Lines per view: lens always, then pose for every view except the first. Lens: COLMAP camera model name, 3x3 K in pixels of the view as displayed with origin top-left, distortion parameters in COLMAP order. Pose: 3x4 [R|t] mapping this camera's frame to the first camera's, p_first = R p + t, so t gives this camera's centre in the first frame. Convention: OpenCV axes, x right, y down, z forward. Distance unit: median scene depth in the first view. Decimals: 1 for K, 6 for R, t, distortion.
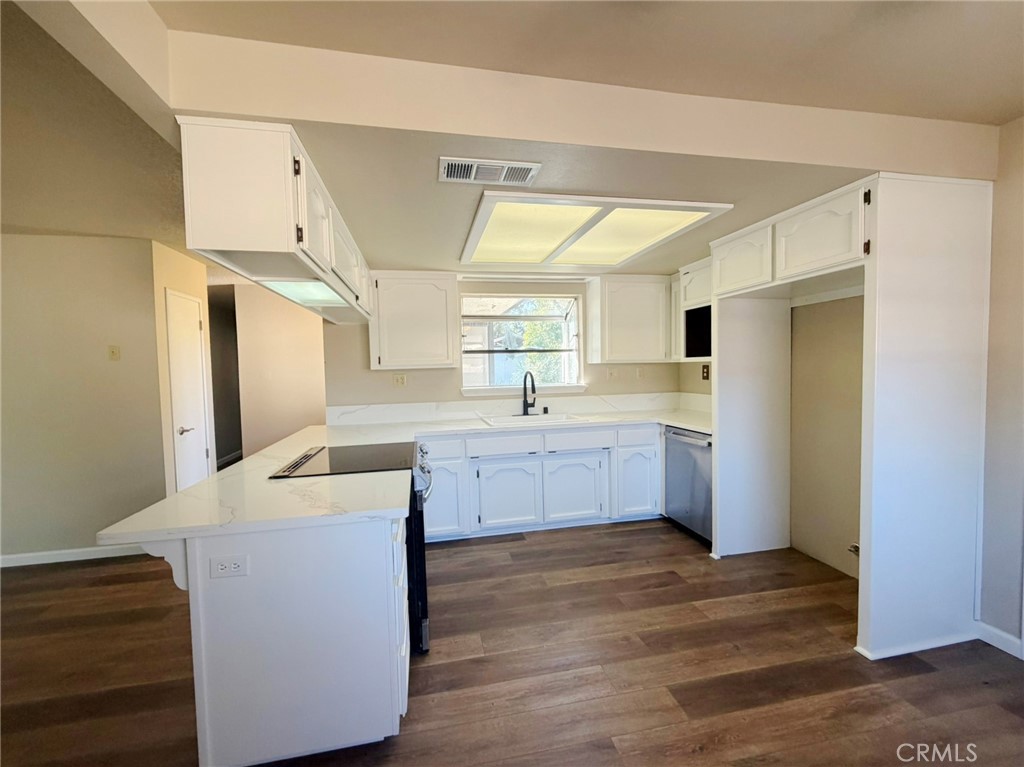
lens RADIAL K [[407.6, 0, 507.7], [0, 407.6, 386.3], [0, 0, 1]] dist [-0.001181, 0.000092]
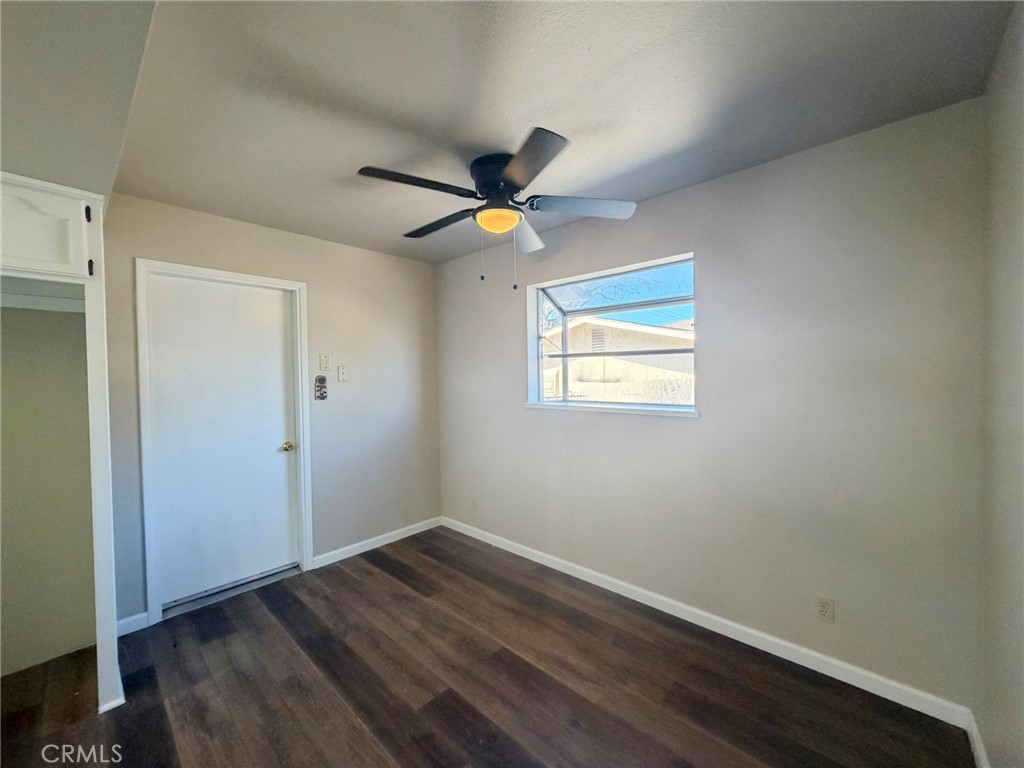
lens RADIAL K [[407.6, 0, 507.7], [0, 407.6, 386.8], [0, 0, 1]] dist [-0.001181, 0.000092]
pose [[-0.590283, 0.019194, 0.806968, -1.061880], [0.074248, 0.996770, 0.030603, -0.046892], [-0.803774, 0.077980, -0.589802, 2.084837]]
